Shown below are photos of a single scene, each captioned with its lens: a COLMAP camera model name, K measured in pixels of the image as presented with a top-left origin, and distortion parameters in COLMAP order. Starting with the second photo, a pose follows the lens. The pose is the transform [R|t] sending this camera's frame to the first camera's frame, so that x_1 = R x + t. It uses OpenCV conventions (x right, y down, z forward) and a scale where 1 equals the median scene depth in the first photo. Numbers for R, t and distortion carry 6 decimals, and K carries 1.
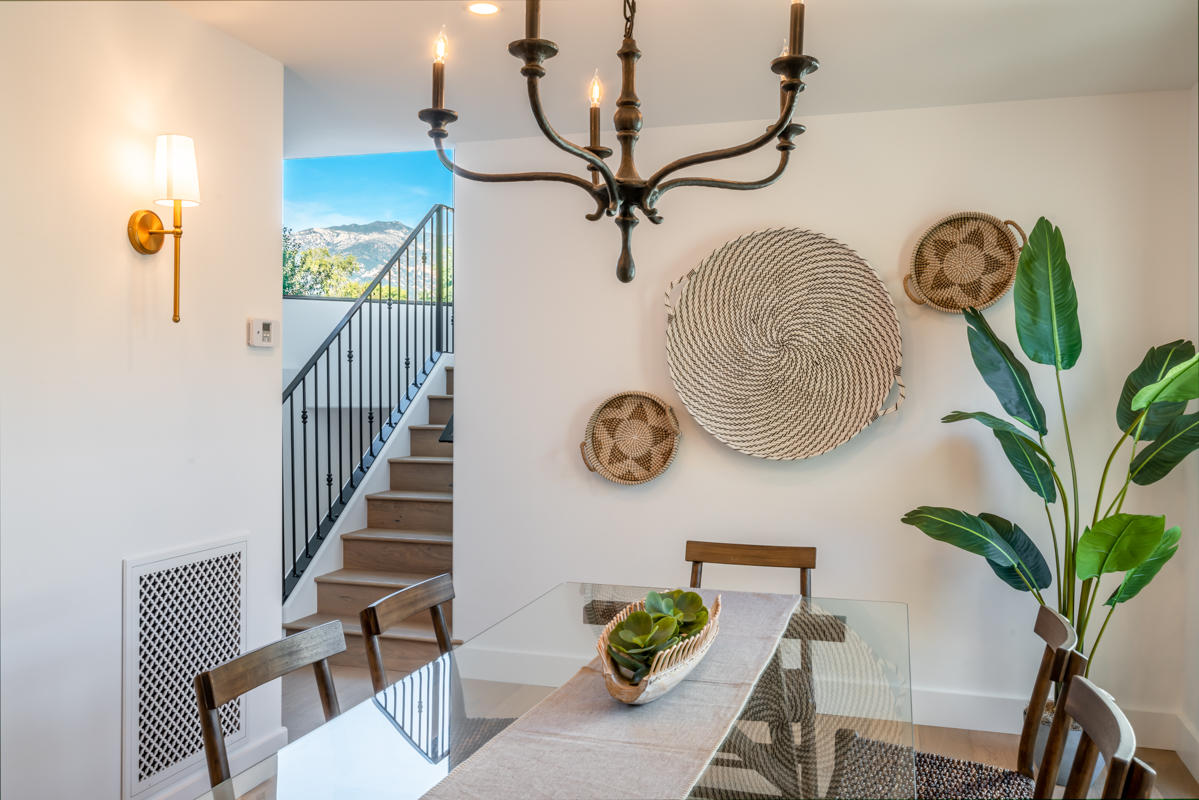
lens RADIAL K [[1032.6, 0, 594.6], [0, 1032.6, 403.6], [0, 0, 1]] dist [-0.012733, -0.006761]
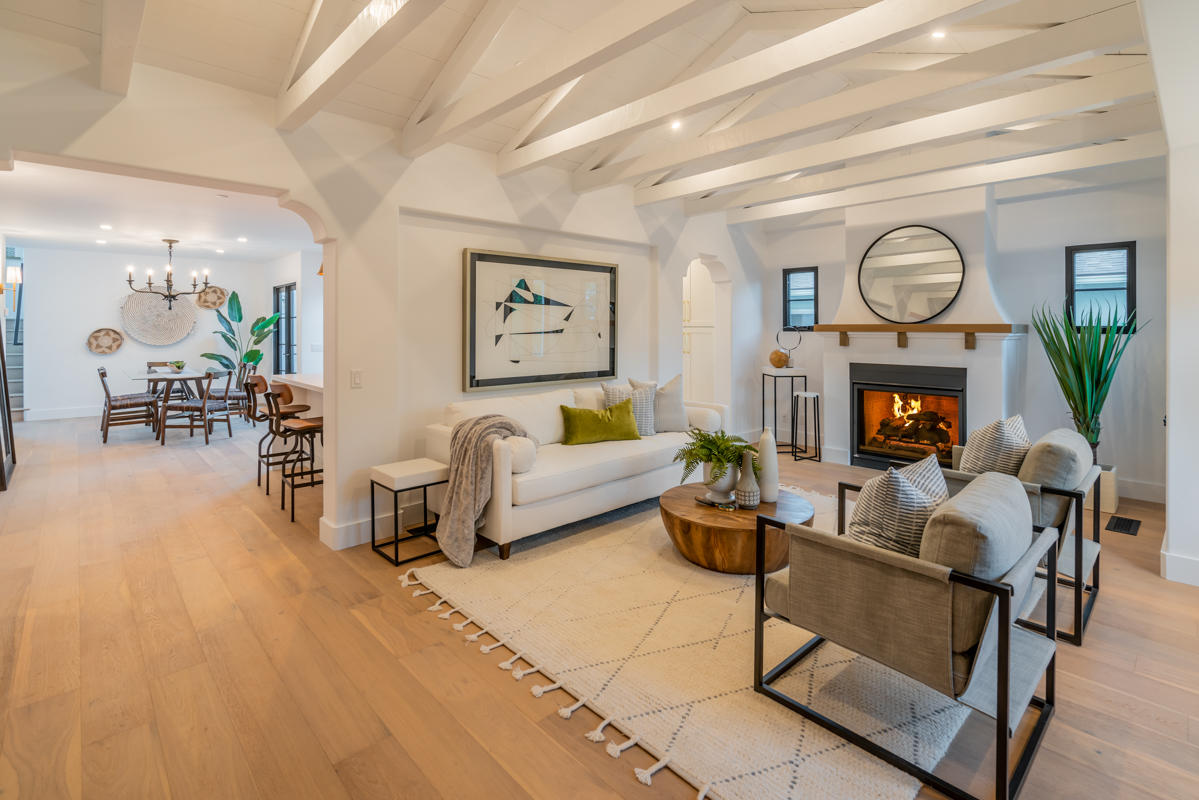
lens RADIAL K [[564.2, 0, 595.0], [0, 564.2, 332.8], [0, 0, 1]] dist [-0.005496, 0.000415]
pose [[0.518500, -0.012348, 0.854989, -0.810586], [0.014853, 0.999875, 0.005433, 0.021555], [-0.854949, 0.009882, 0.518618, -1.557519]]
